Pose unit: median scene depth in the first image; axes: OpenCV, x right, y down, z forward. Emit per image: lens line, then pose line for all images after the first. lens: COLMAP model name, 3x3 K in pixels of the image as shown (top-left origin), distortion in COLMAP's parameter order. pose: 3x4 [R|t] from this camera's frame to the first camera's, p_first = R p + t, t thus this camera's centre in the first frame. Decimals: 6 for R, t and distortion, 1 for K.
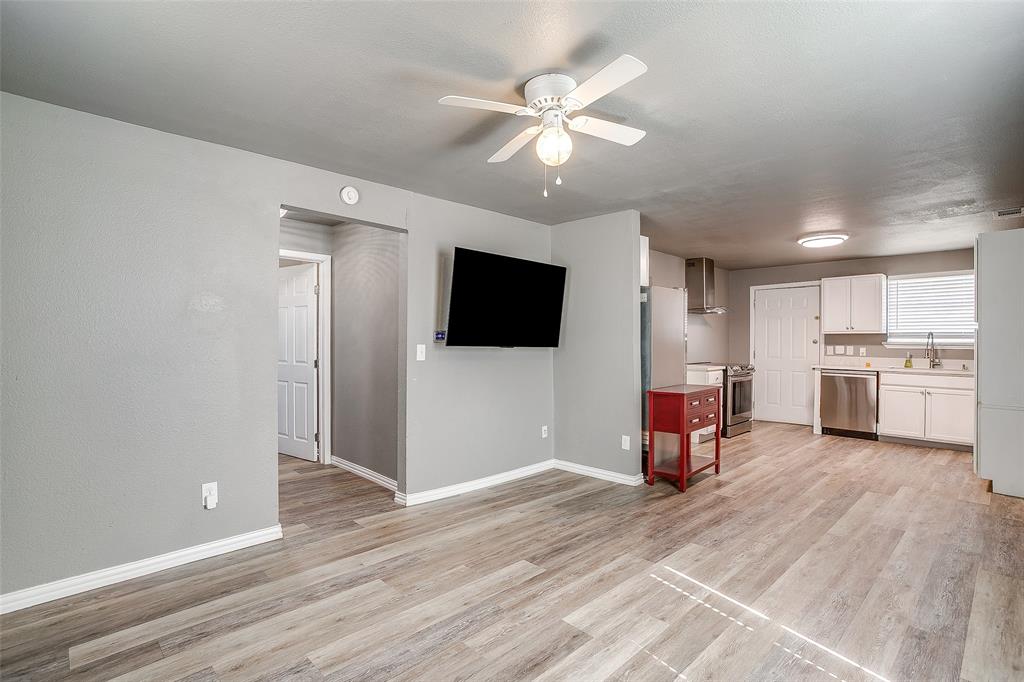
lens RADIAL K [[497.9, 0, 508.7], [0, 497.9, 335.7], [0, 0, 1]] dist [-0.062290, 0.035426]
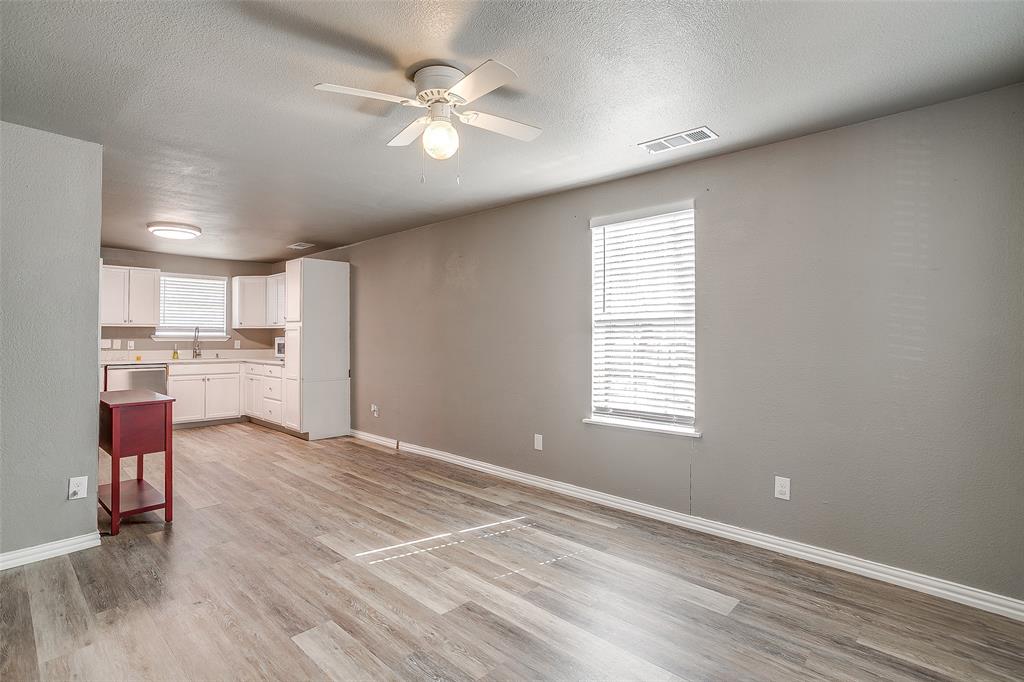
lens RADIAL K [[497.9, 0, 508.7], [0, 497.9, 335.7], [0, 0, 1]] dist [-0.062290, 0.035426]
pose [[-0.060745, -0.003299, 0.998148, -0.366634], [-0.012220, 0.999922, 0.002561, 0.002569], [-0.998078, -0.012042, -0.060781, 0.380822]]
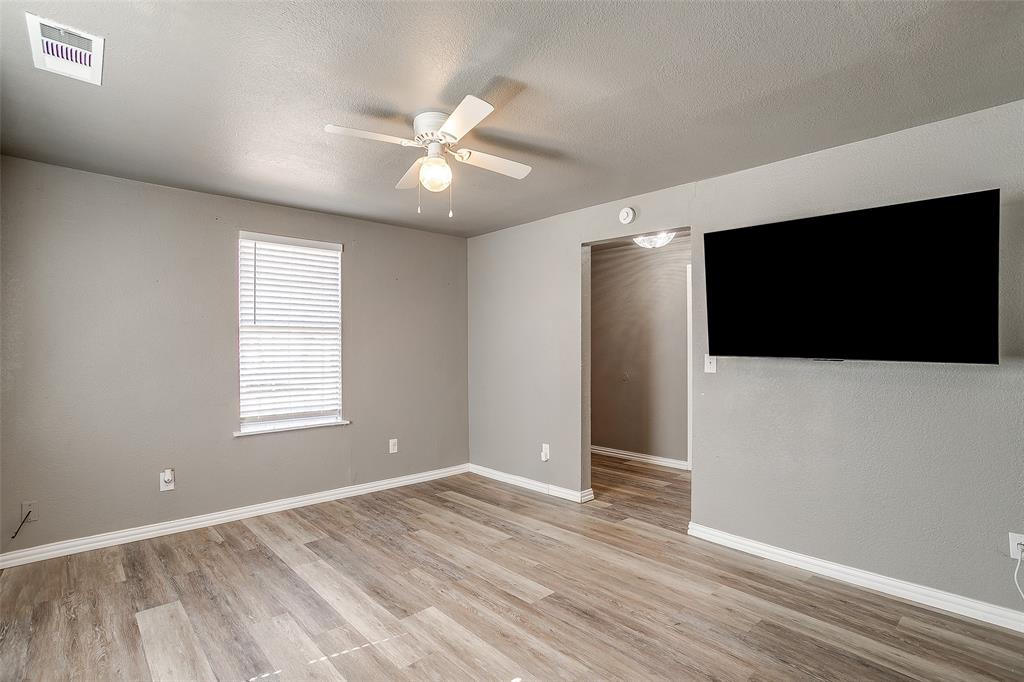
lens RADIAL K [[497.9, 0, 508.7], [0, 497.9, 335.7], [0, 0, 1]] dist [-0.062290, 0.035426]
pose [[-0.022478, -0.026850, -0.999387, 0.493359], [0.007800, 0.999604, -0.027031, 0.004799], [0.999717, -0.008403, -0.022260, 0.490798]]
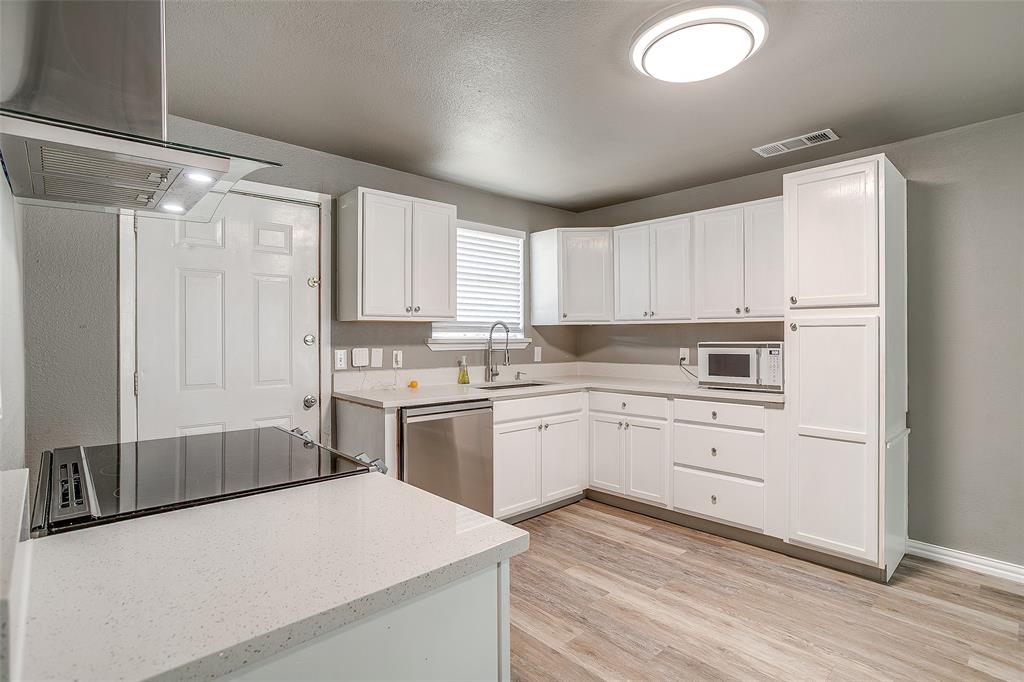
lens RADIAL K [[497.9, 0, 508.7], [0, 497.9, 335.7], [0, 0, 1]] dist [-0.062290, 0.035426]
pose [[0.024620, -0.002566, 0.999694, 0.288841], [-0.003160, 0.999992, 0.002645, 0.009668], [-0.999692, -0.003224, 0.024612, 1.102455]]
